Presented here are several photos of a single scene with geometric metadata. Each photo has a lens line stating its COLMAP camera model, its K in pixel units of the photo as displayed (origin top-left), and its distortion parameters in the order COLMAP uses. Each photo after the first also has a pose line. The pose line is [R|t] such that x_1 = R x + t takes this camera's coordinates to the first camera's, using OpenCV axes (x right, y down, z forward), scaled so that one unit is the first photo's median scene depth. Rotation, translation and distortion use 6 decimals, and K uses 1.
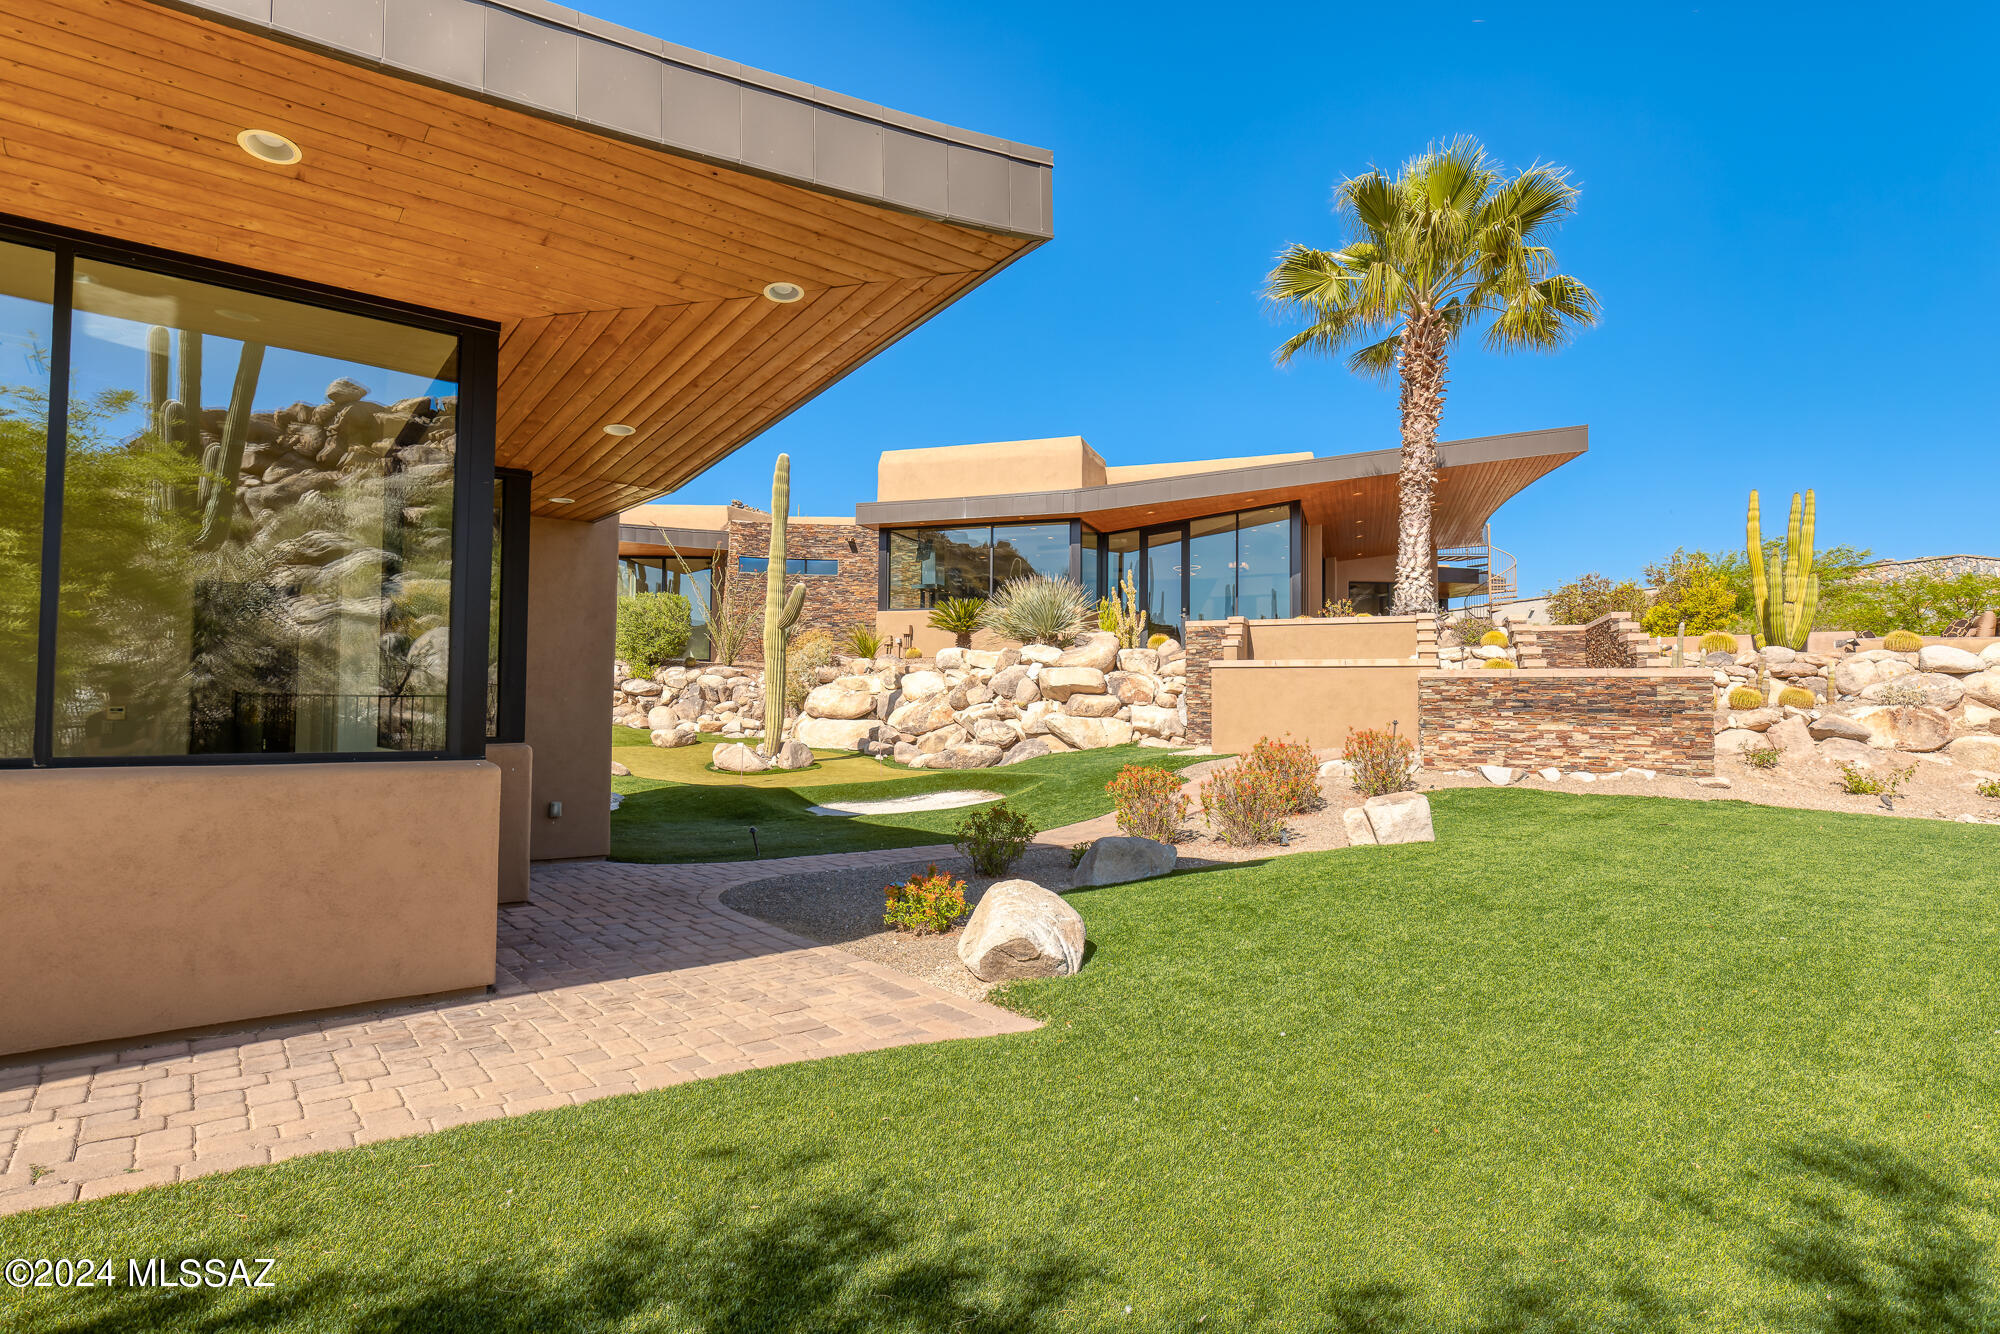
lens RADIAL K [[1048.1, 0, 1000.0], [0, 1048.1, 667.0], [0, 0, 1]] dist [-0.001479, -0.000624]
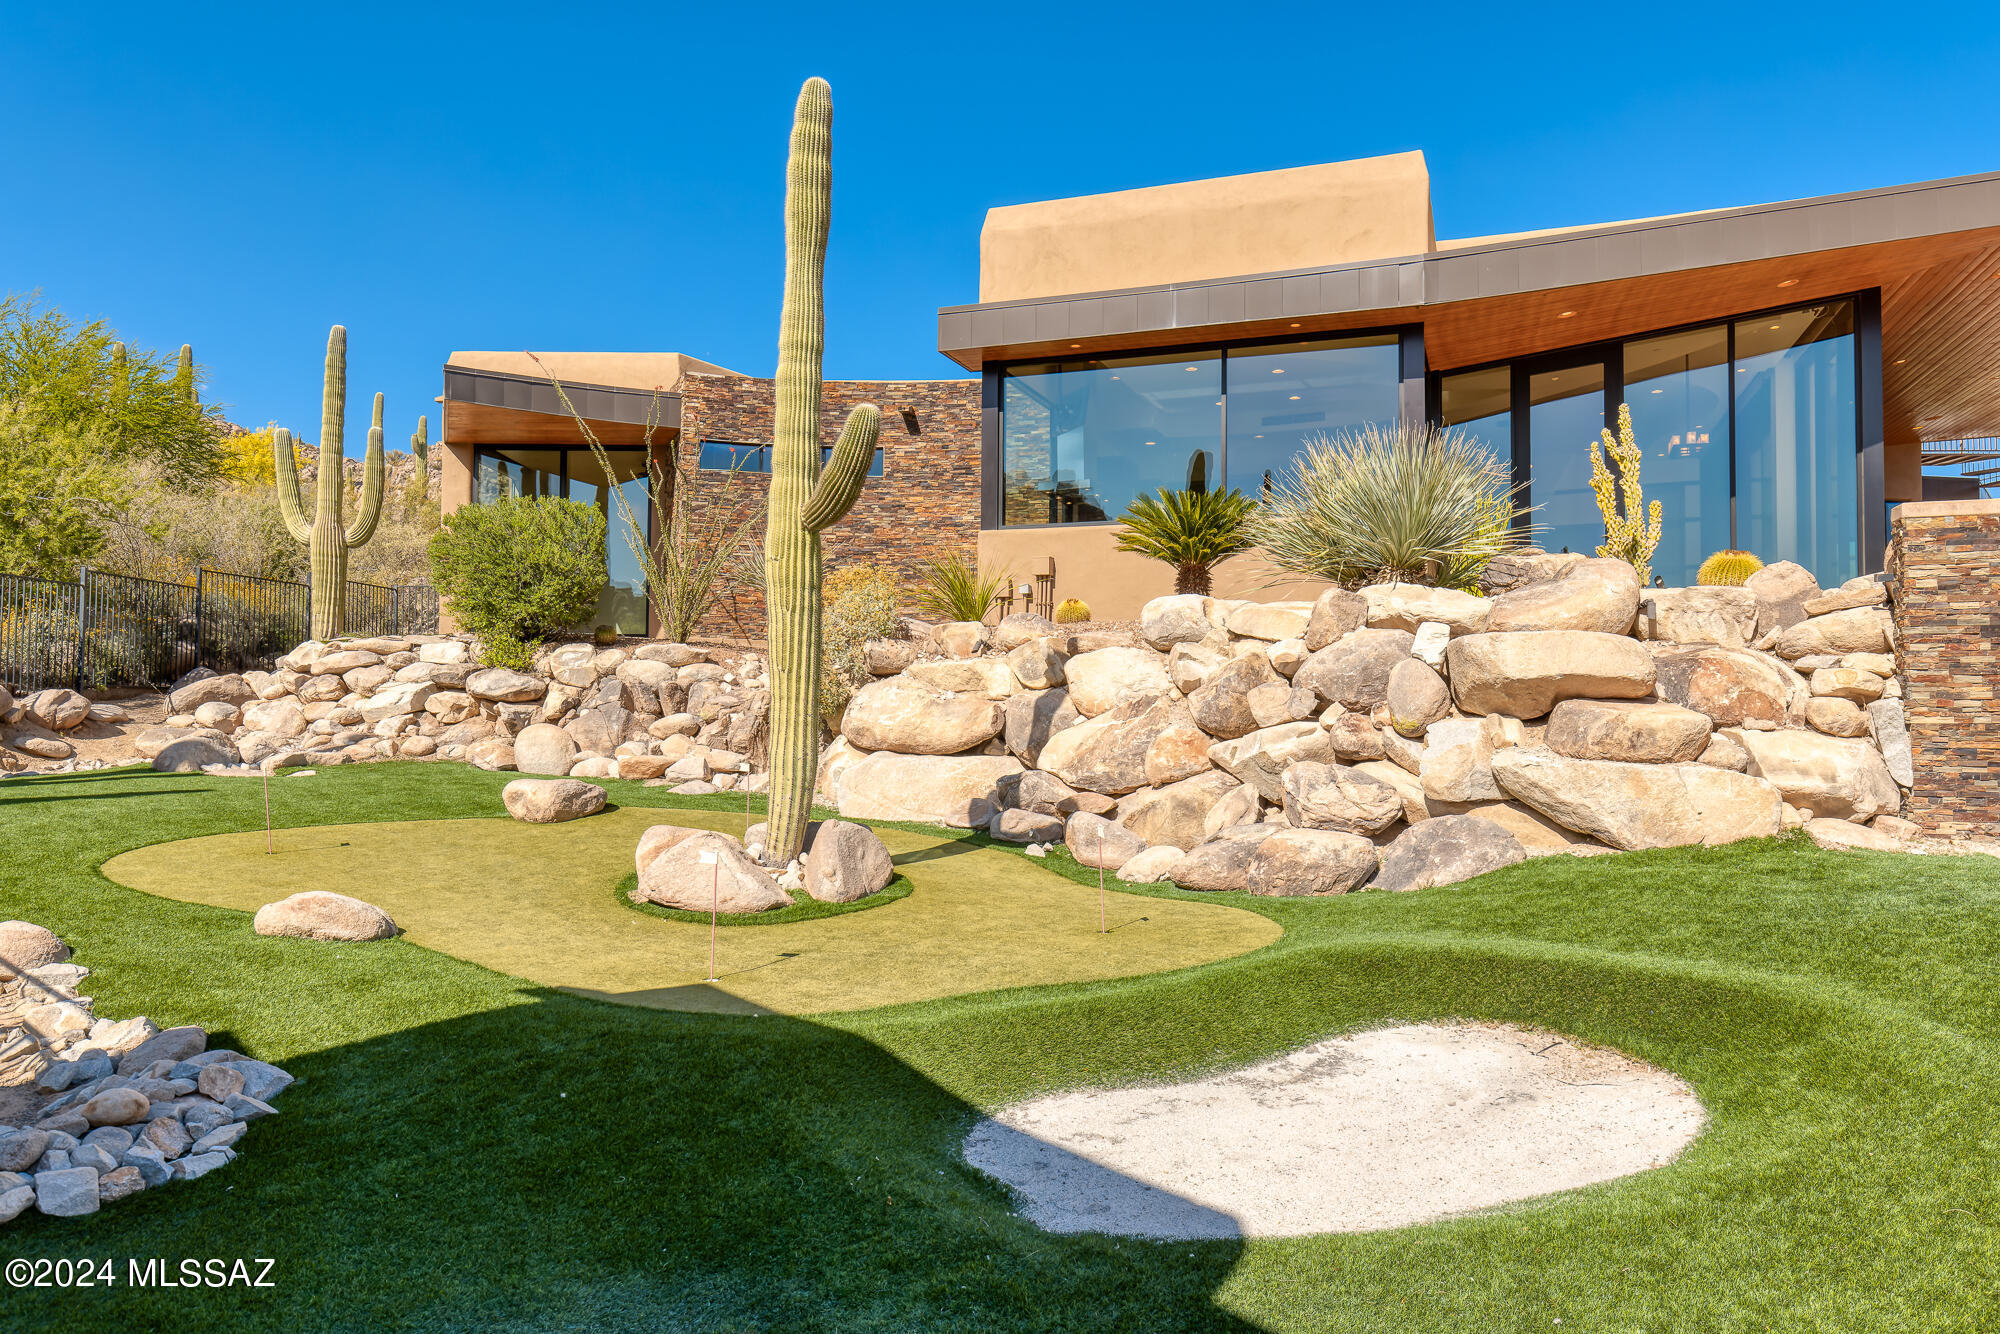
lens RADIAL K [[1379.8, 0, 1000.0], [0, 1379.8, 667.0], [0, 0, 1]] dist [-0.020120, -0.000761]
pose [[0.999600, -0.000334, -0.028286, -0.105346], [0.000440, 0.999993, 0.003743, 0.009977], [0.028284, -0.003754, 0.999593, 0.416638]]
